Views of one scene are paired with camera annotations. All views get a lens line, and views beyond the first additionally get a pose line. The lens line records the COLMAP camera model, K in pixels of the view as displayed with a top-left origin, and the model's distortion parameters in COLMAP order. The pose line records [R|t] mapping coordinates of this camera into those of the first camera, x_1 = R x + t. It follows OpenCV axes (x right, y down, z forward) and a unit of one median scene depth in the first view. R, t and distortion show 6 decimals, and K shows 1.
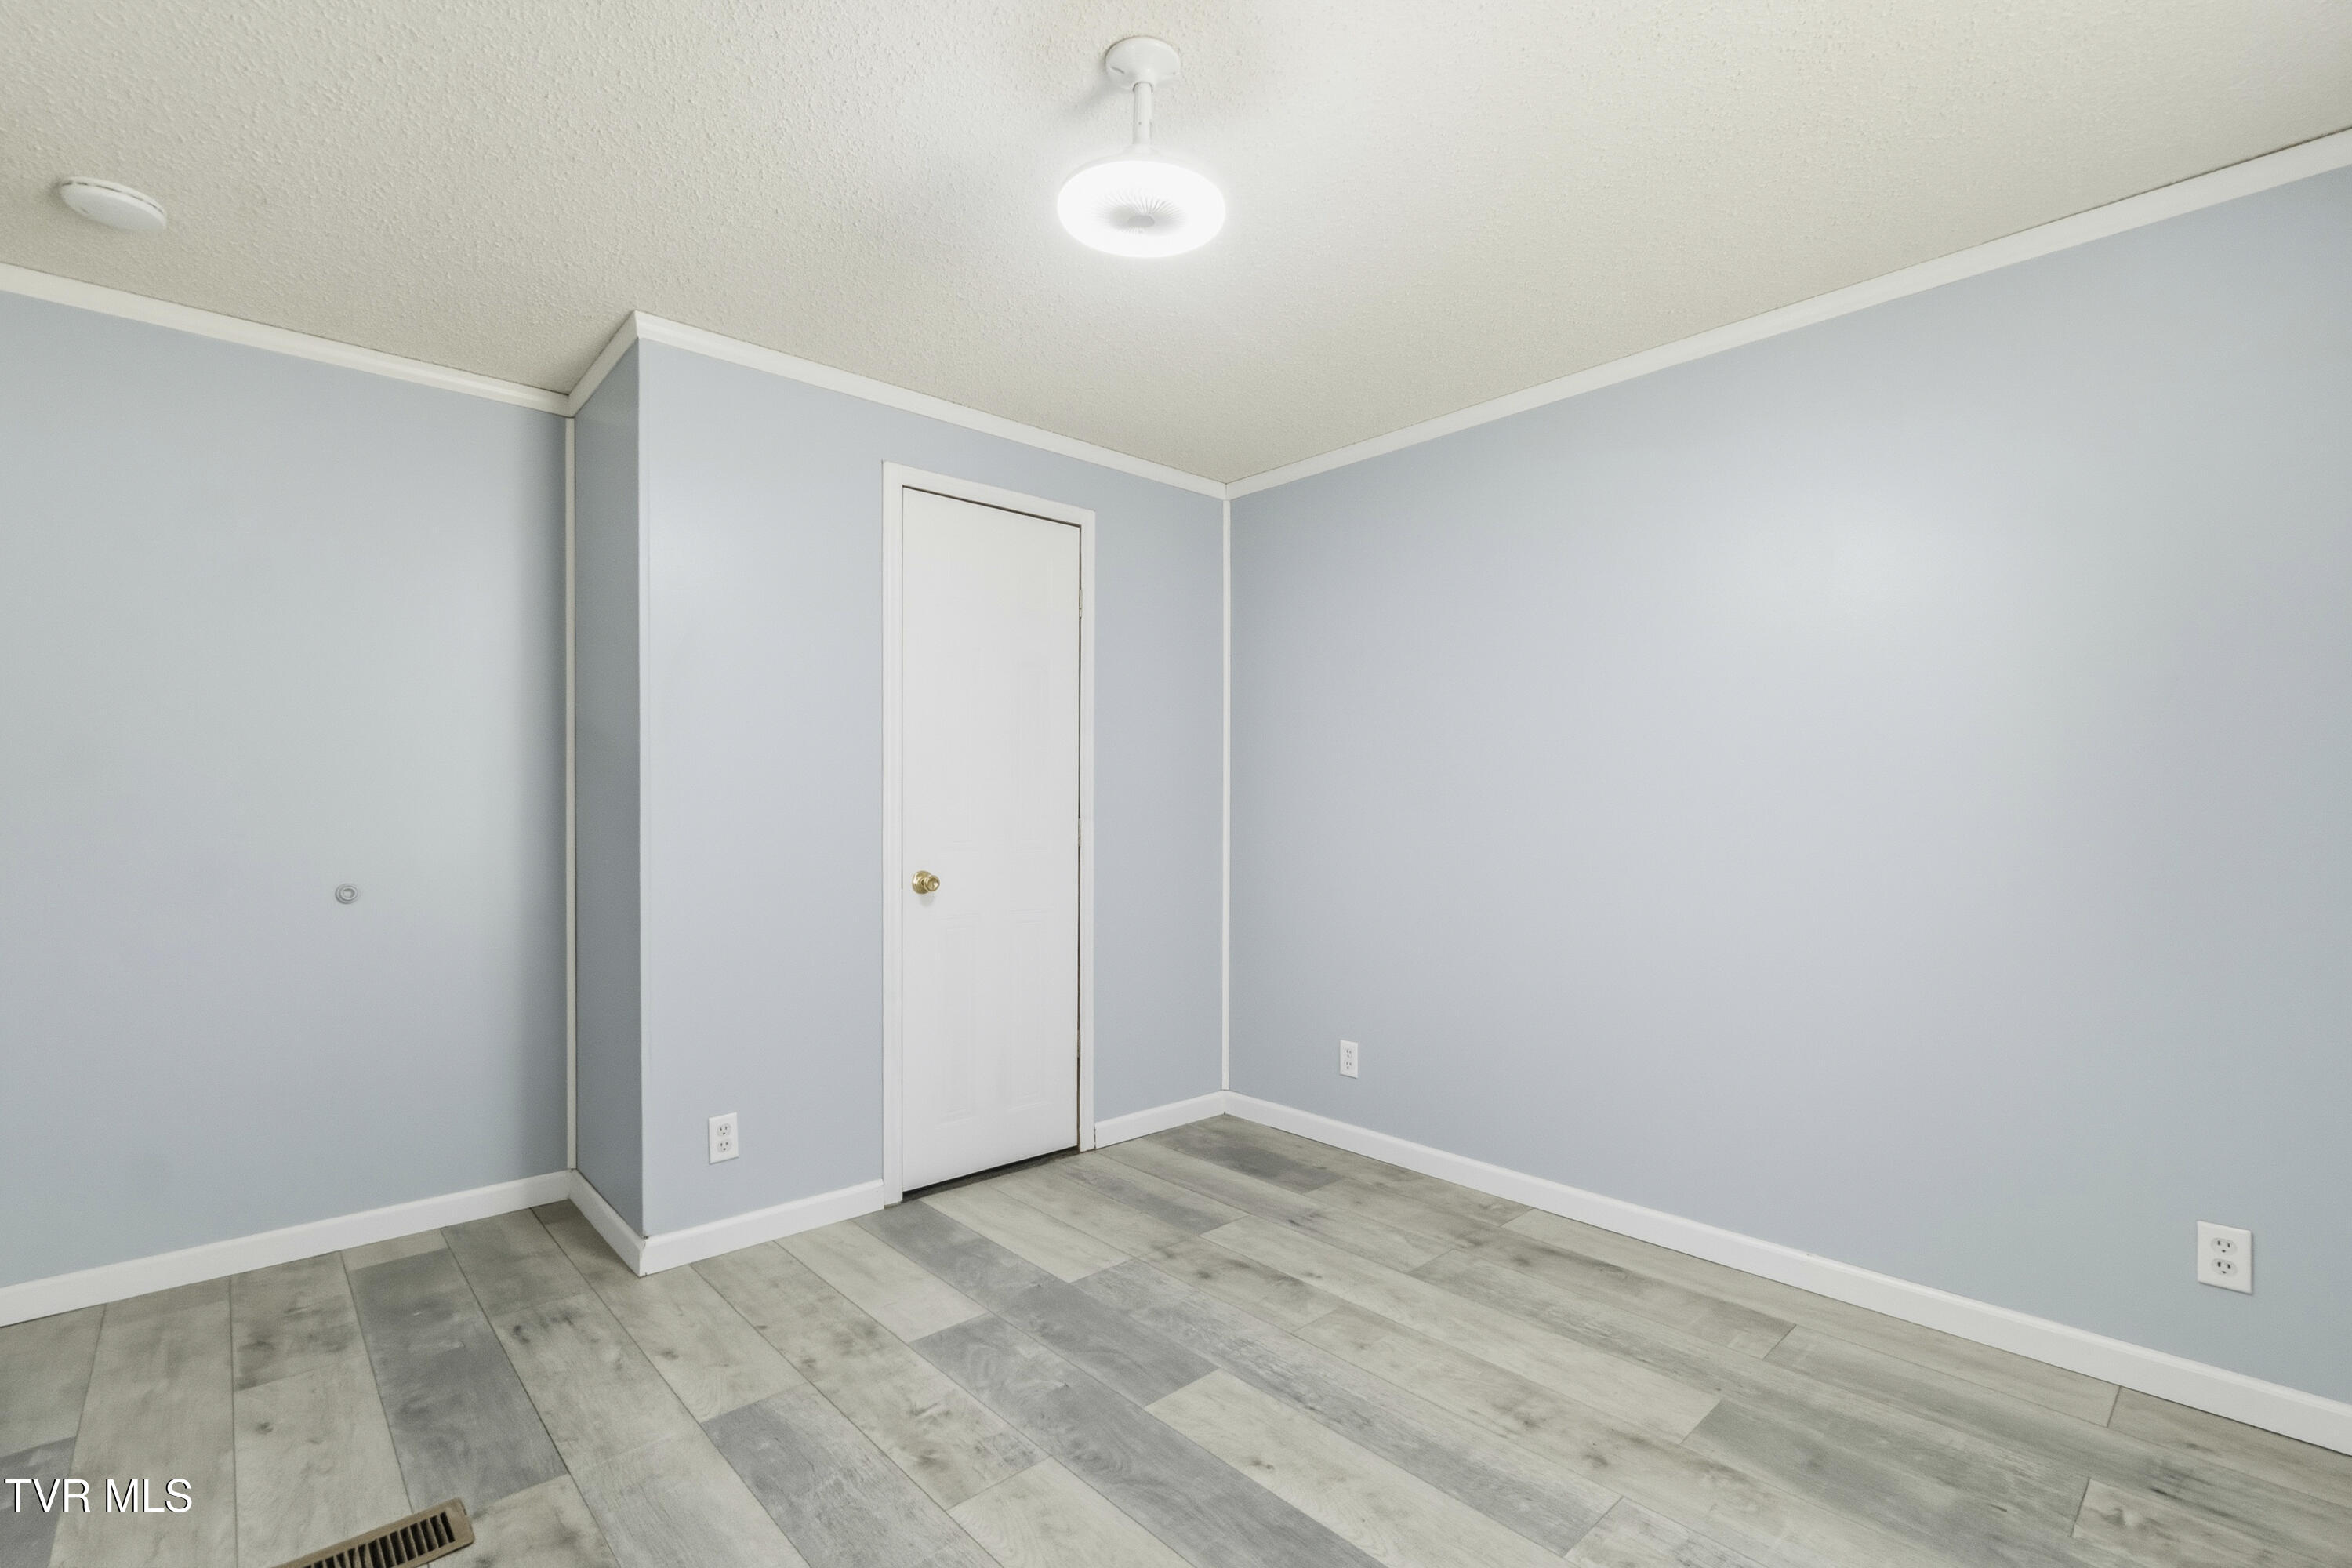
lens RADIAL K [[1023.9, 0, 1161.1], [0, 1023.9, 806.1], [0, 0, 1]] dist [-0.006702, 0.002588]
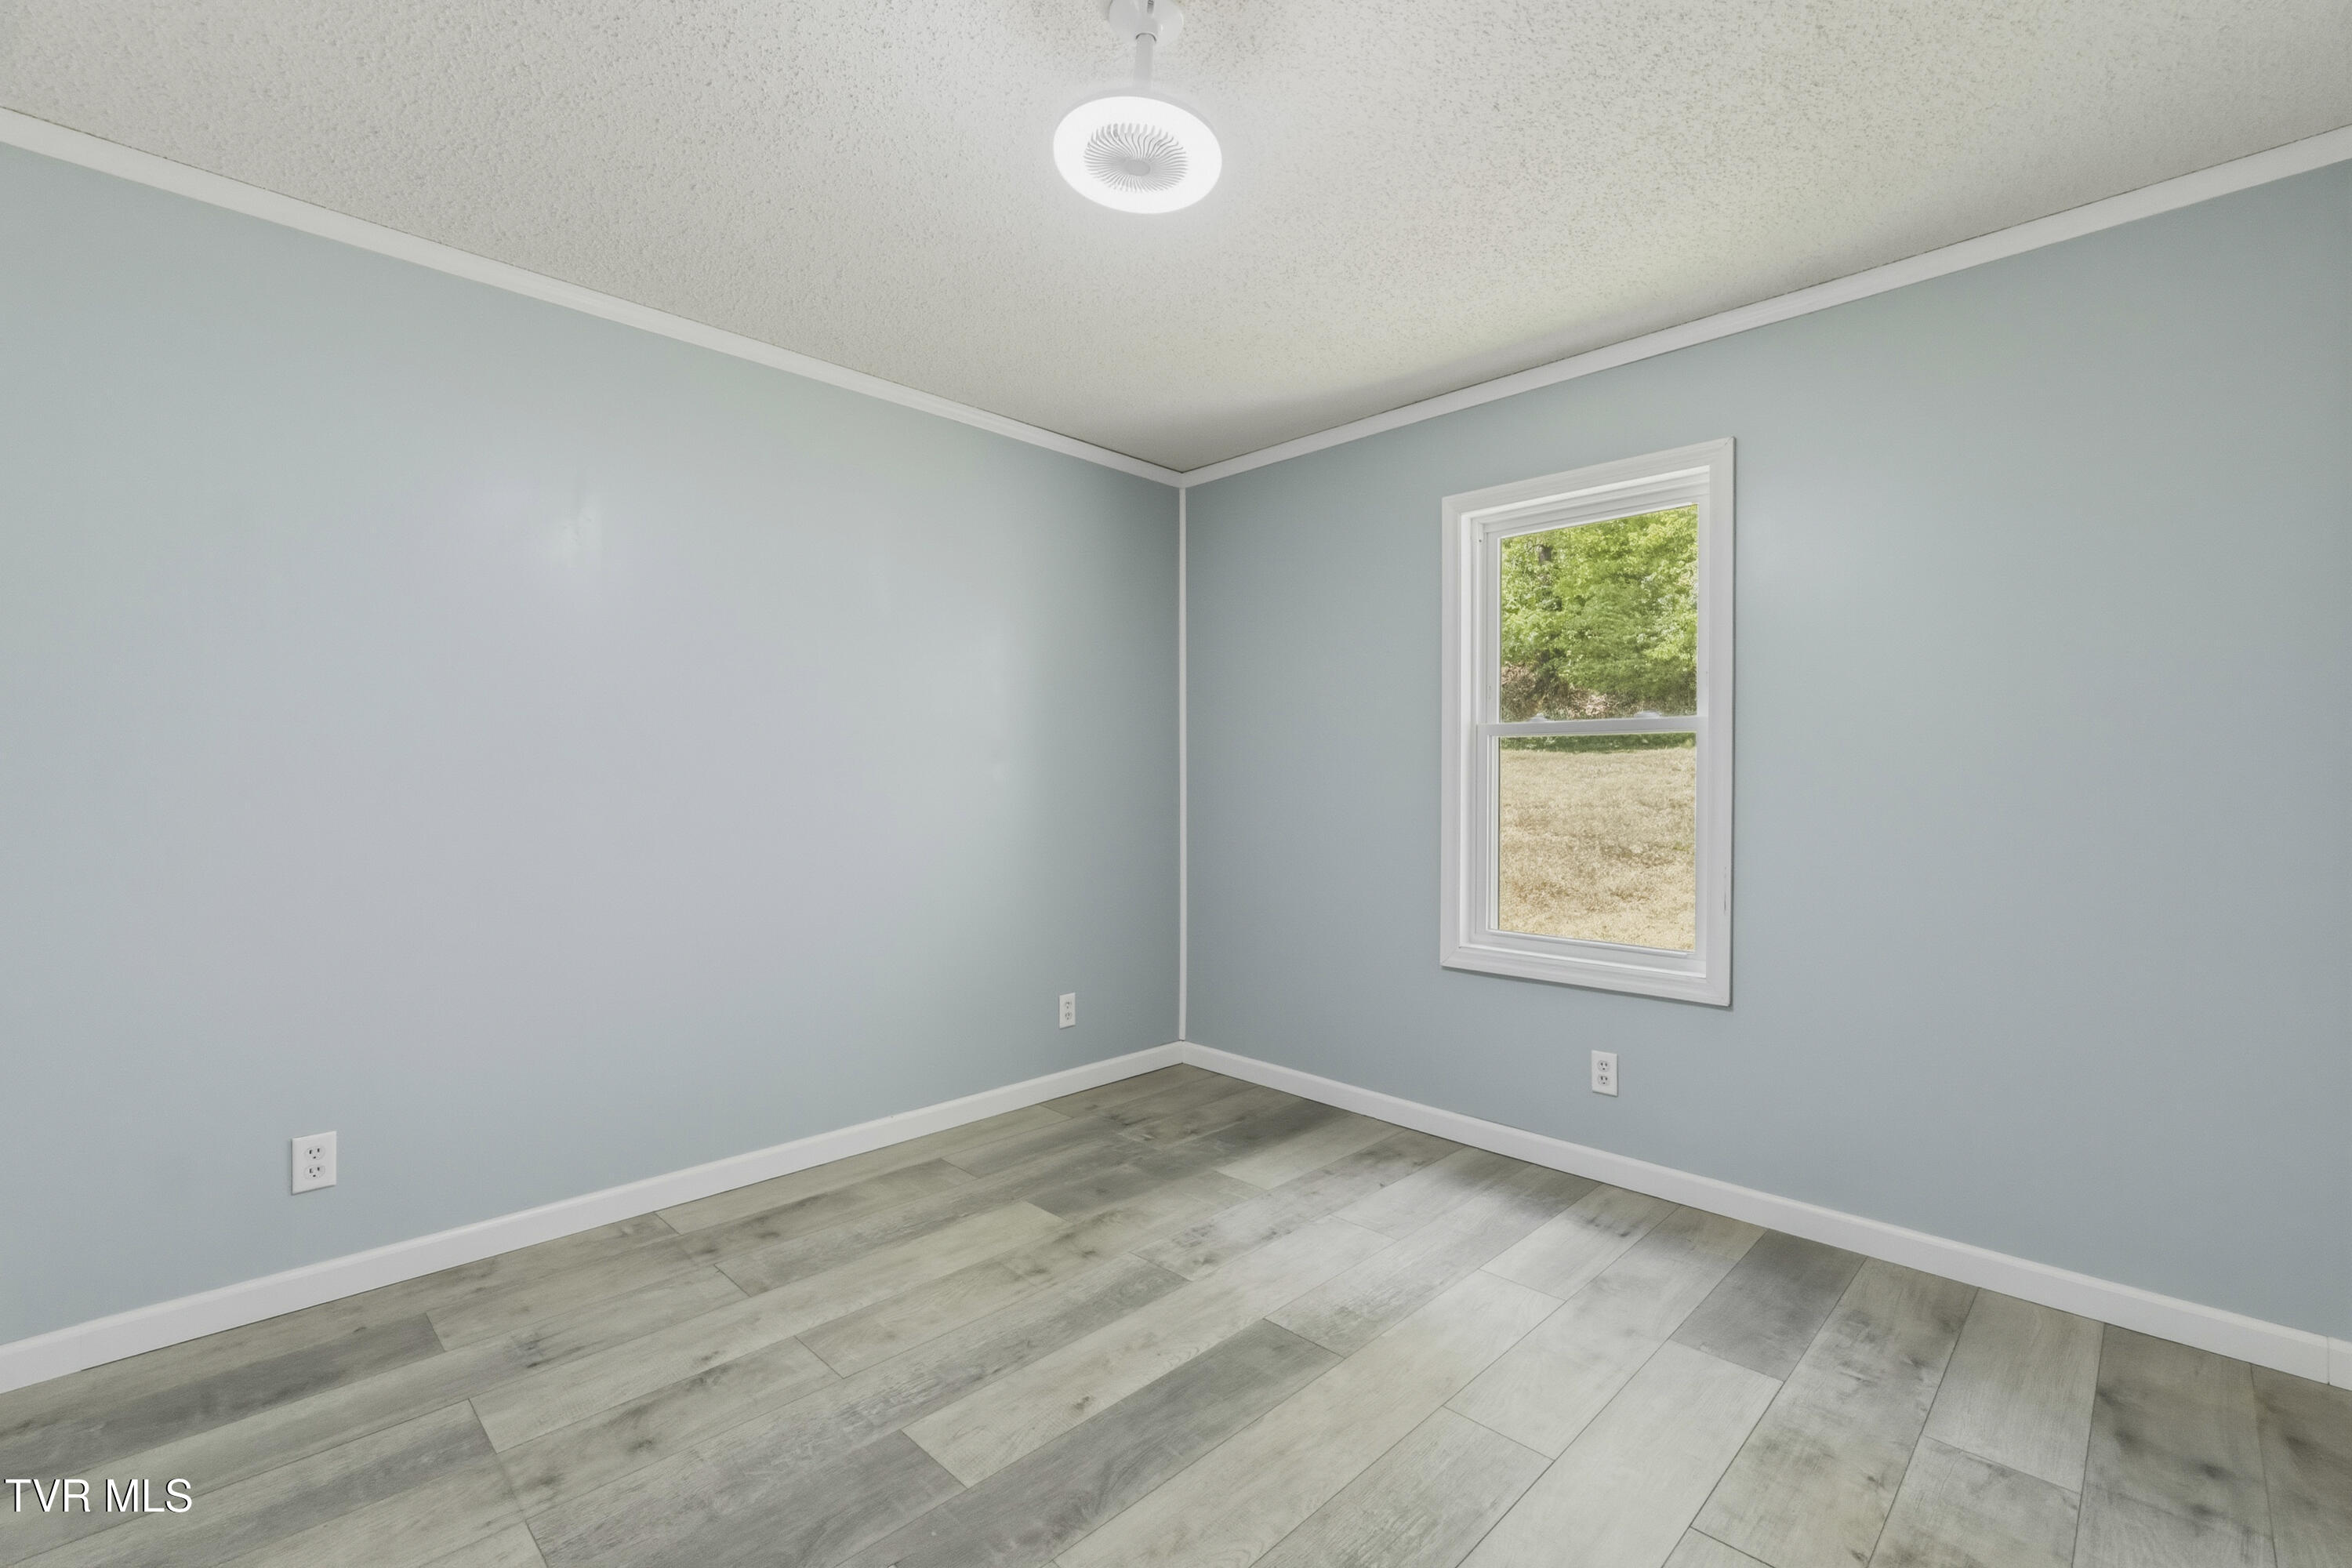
lens RADIAL K [[1023.9, 0, 1187.7], [0, 1023.9, 775.4], [0, 0, 1]] dist [-0.006702, 0.002588]
pose [[-0.054535, 0.006569, 0.998490, -0.719782], [-0.001130, 0.999977, -0.006641, 0.013668], [-0.998511, -0.001491, -0.054526, 0.728144]]
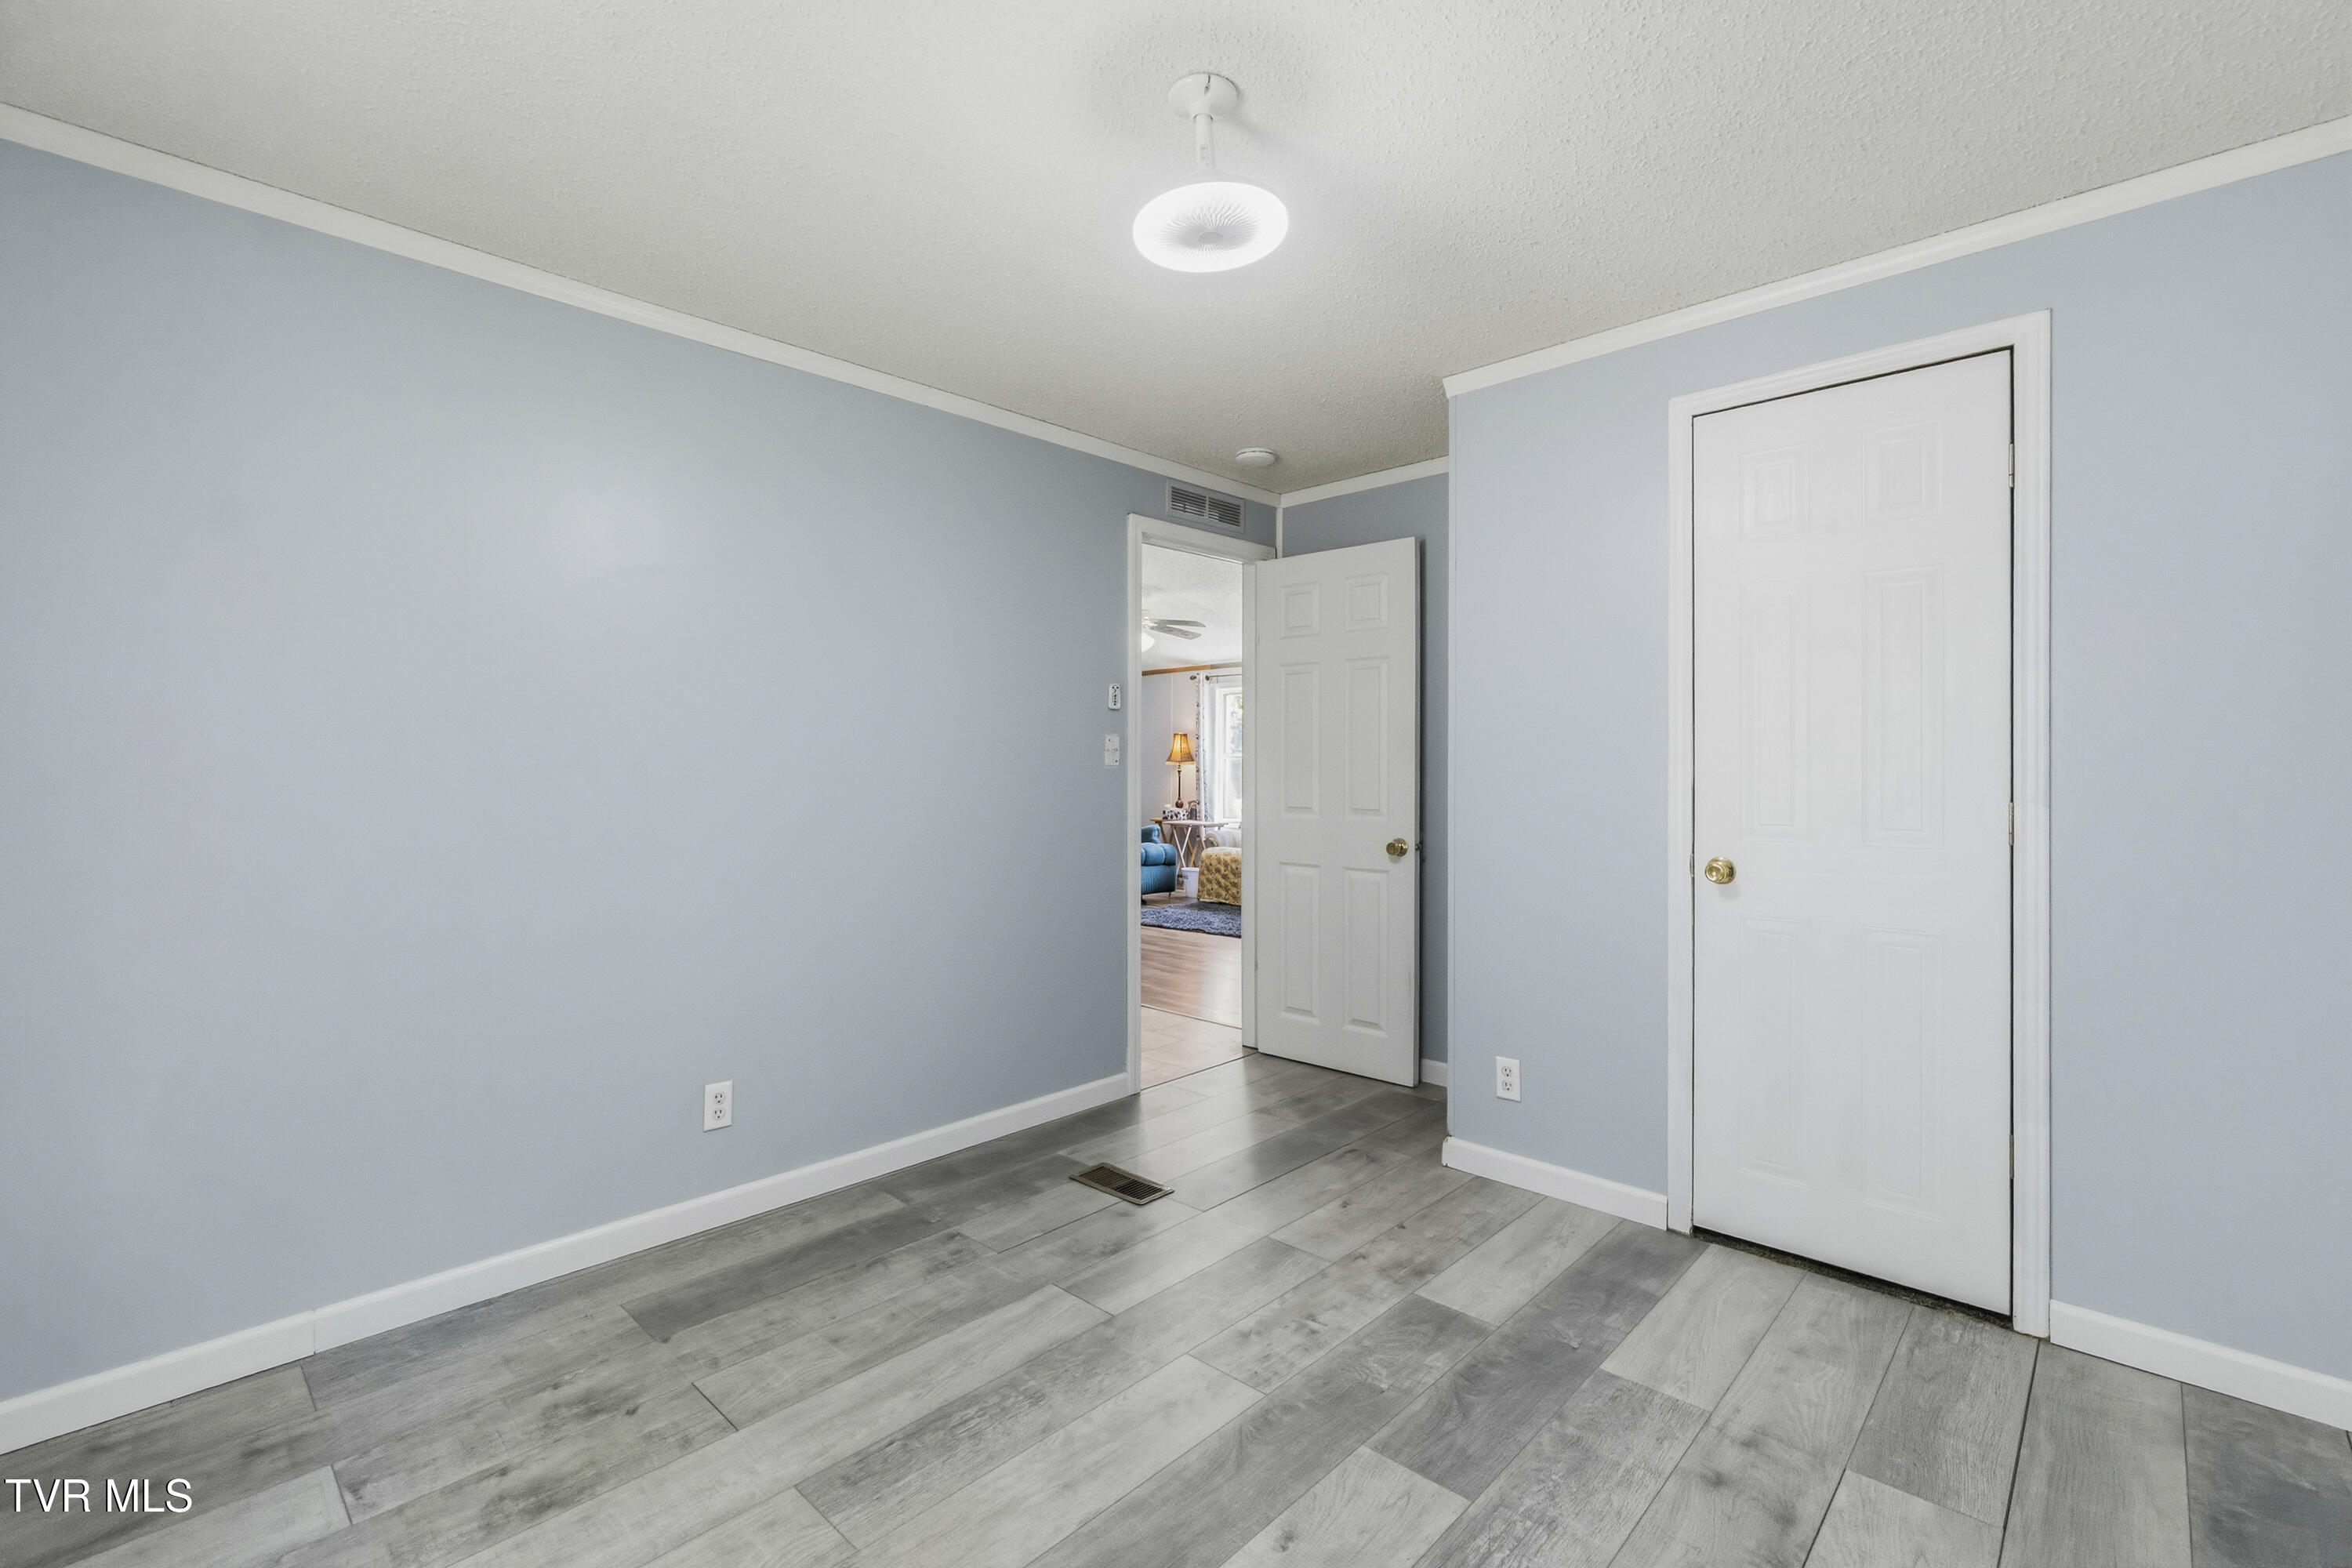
lens RADIAL K [[1023.9, 0, 1211.3], [0, 1023.9, 757.1], [0, 0, 1]] dist [-0.006702, 0.002588]
pose [[0.101734, -0.015347, -0.994693, 0.741494], [-0.000591, 0.999880, -0.015488, -0.008698], [0.994811, 0.002163, 0.101712, 0.647631]]
